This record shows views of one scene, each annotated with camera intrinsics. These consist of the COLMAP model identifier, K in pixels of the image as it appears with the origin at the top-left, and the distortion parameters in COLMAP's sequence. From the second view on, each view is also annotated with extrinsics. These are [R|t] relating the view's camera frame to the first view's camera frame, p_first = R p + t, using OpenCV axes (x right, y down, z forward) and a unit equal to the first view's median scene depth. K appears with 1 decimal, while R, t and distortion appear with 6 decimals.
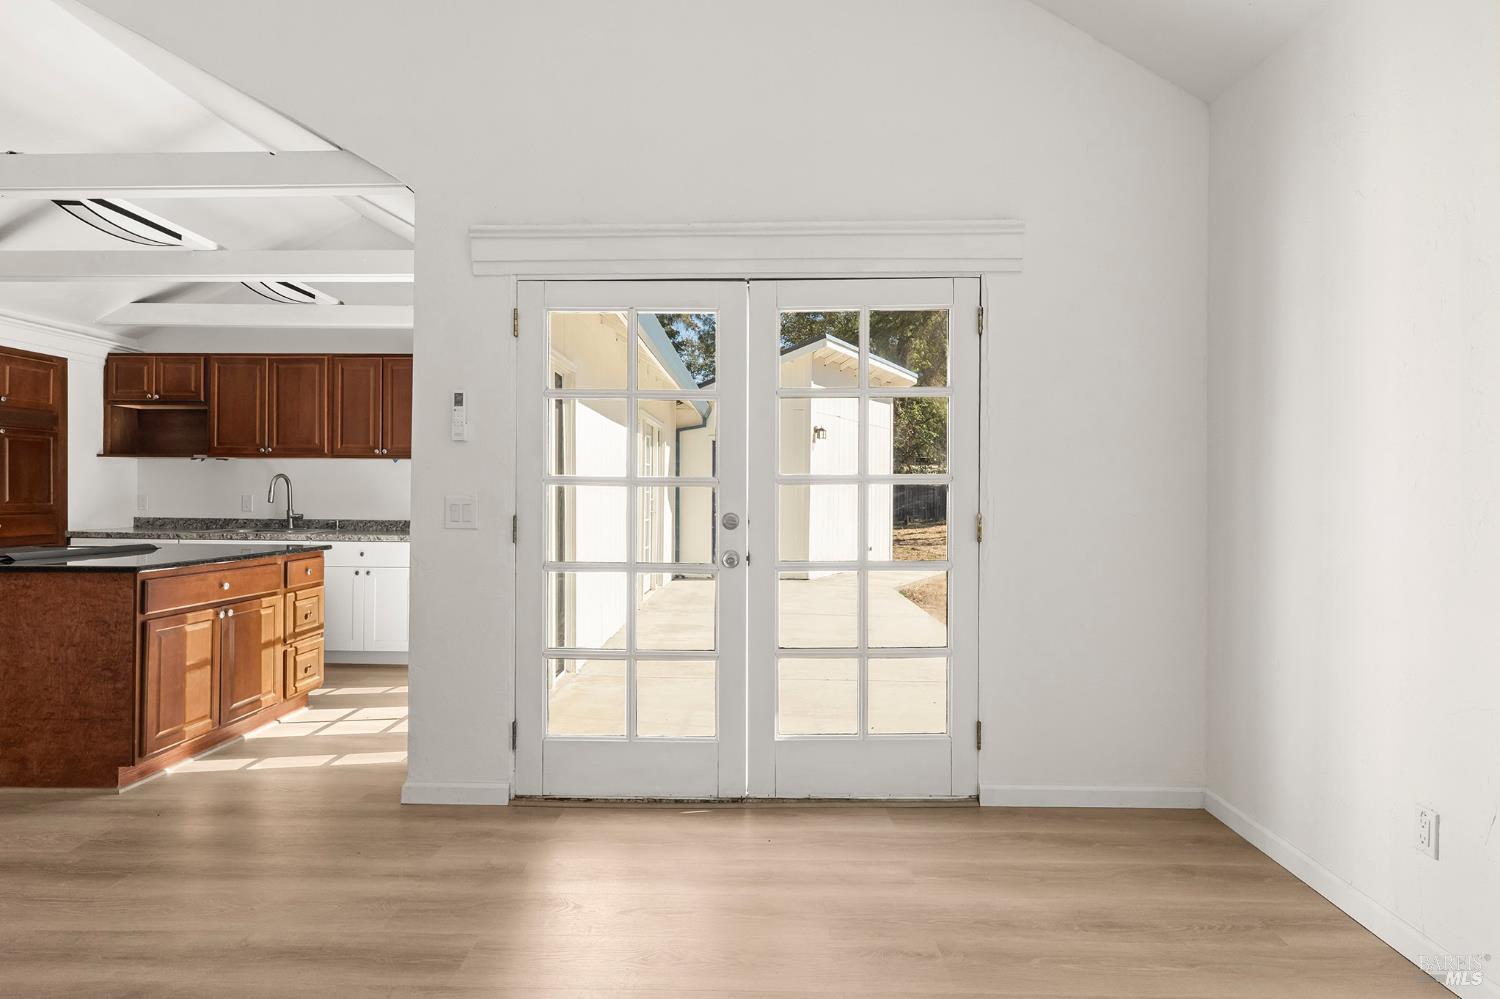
lens RADIAL K [[788.1, 0, 762.8], [0, 788.1, 490.1], [0, 0, 1]] dist [-0.002038, -0.002594]
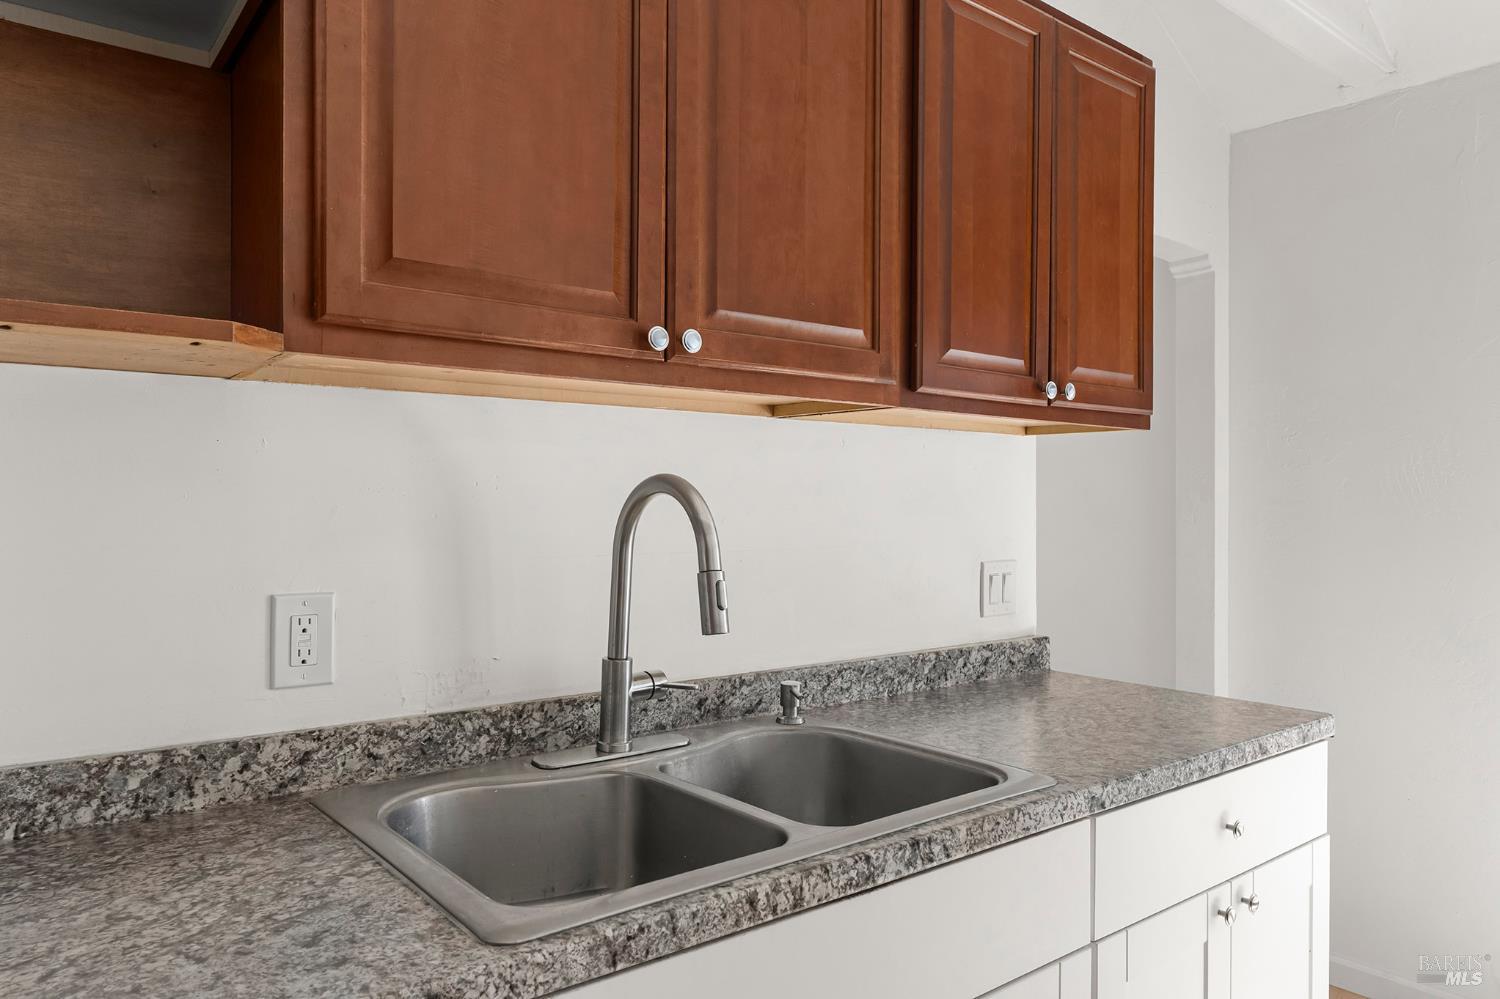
lens RADIAL K [[1000.5, 0, 751.2], [0, 1000.5, 502.6], [0, 0, 1]] dist [-0.006085, -0.001715]
pose [[0.767211, -0.001505, 0.641393, -0.808242], [-0.003762, 0.999969, 0.006846, -0.016933], [-0.641384, -0.007665, 0.767182, 0.864510]]
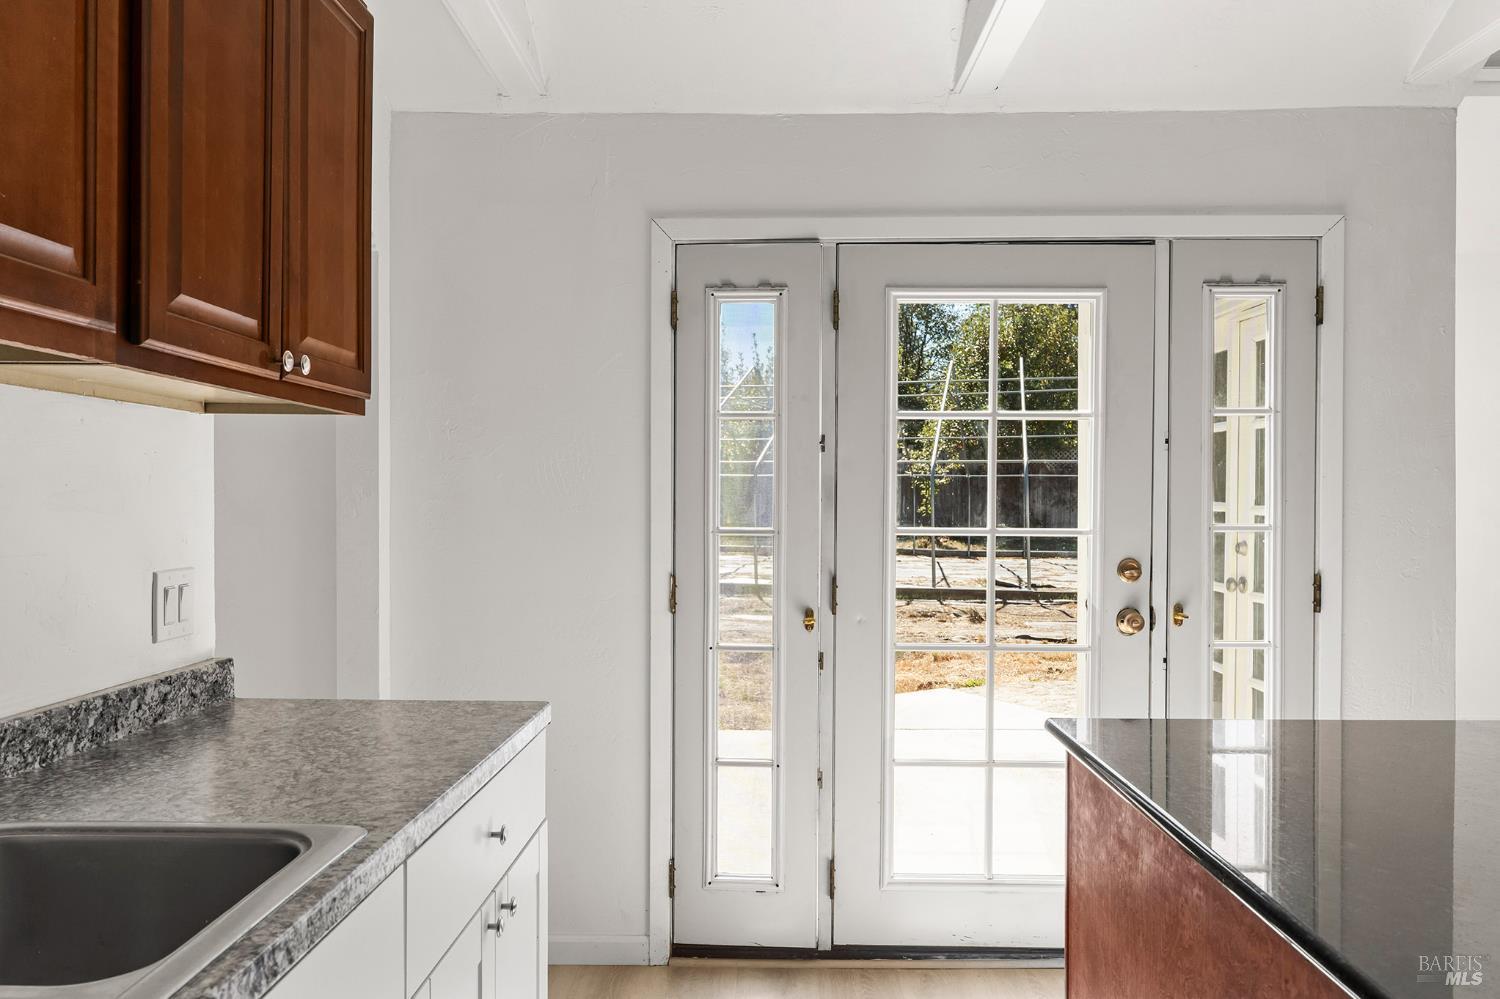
lens RADIAL K [[1058.6, 0, 758.3], [0, 1058.6, 502.8], [0, 0, 1]] dist [-0.005801, -0.004277]
pose [[0.009394, -0.006899, 0.999932, -0.810002], [-0.007782, 0.999945, 0.006972, -0.015476], [-0.999926, -0.007847, 0.009339, 0.996269]]
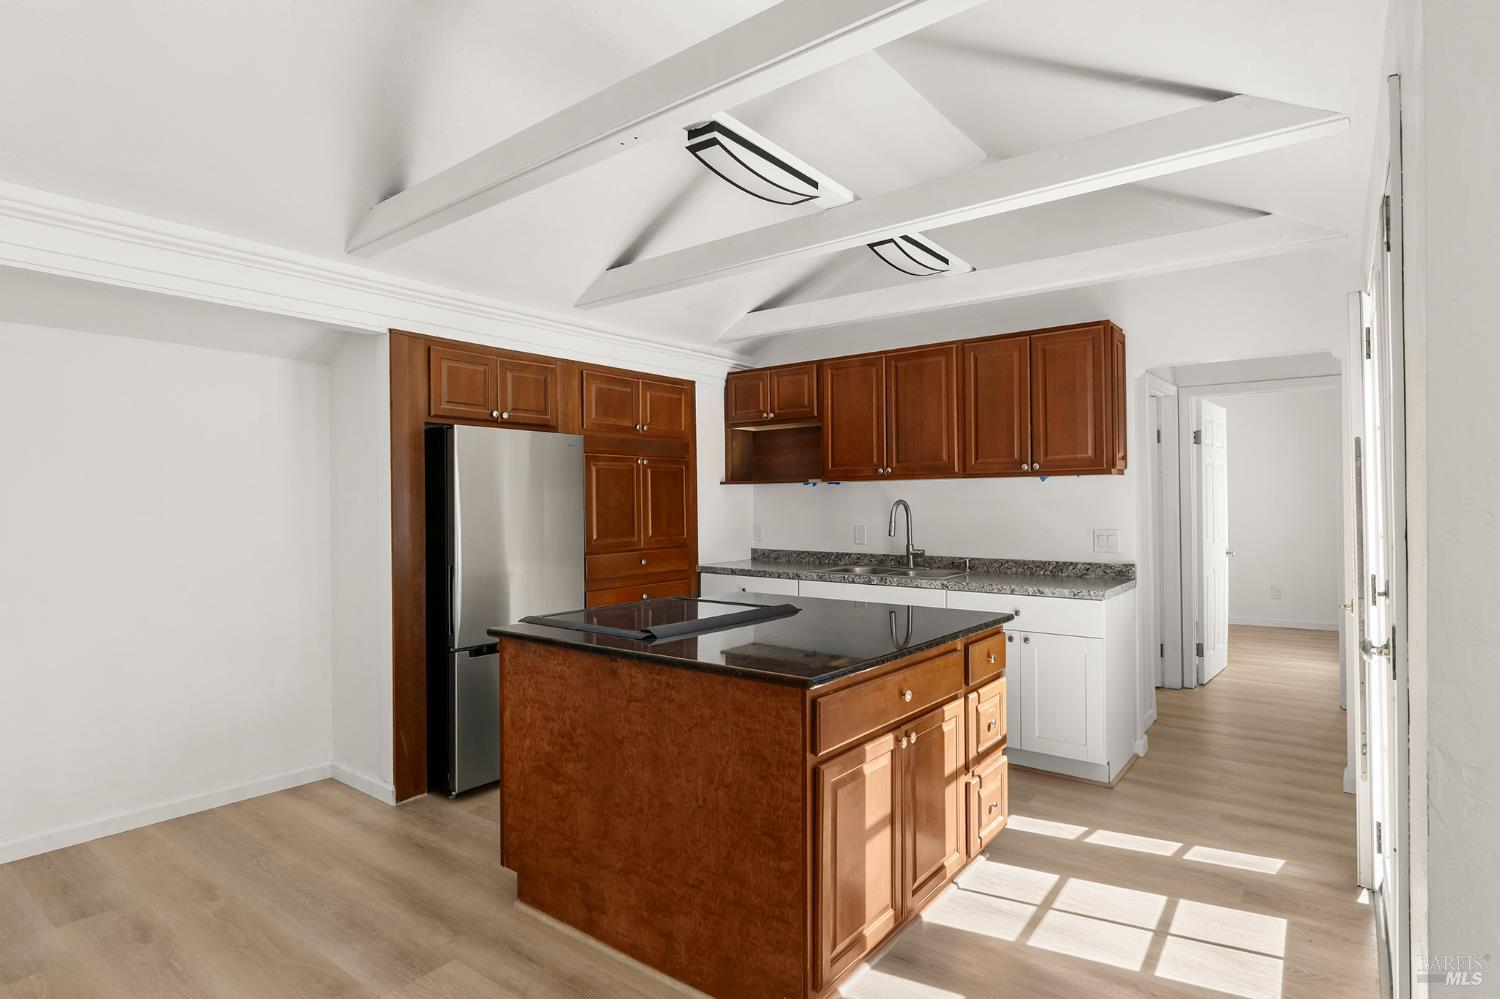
lens RADIAL K [[788.1, 0, 747.3], [0, 788.1, 502.1], [0, 0, 1]] dist [-0.002038, -0.002594]
pose [[0.797902, -0.013800, -0.602629, -0.274687], [0.016631, 0.999861, -0.000876, -0.021714], [0.602558, -0.009323, 0.798021, 0.289945]]
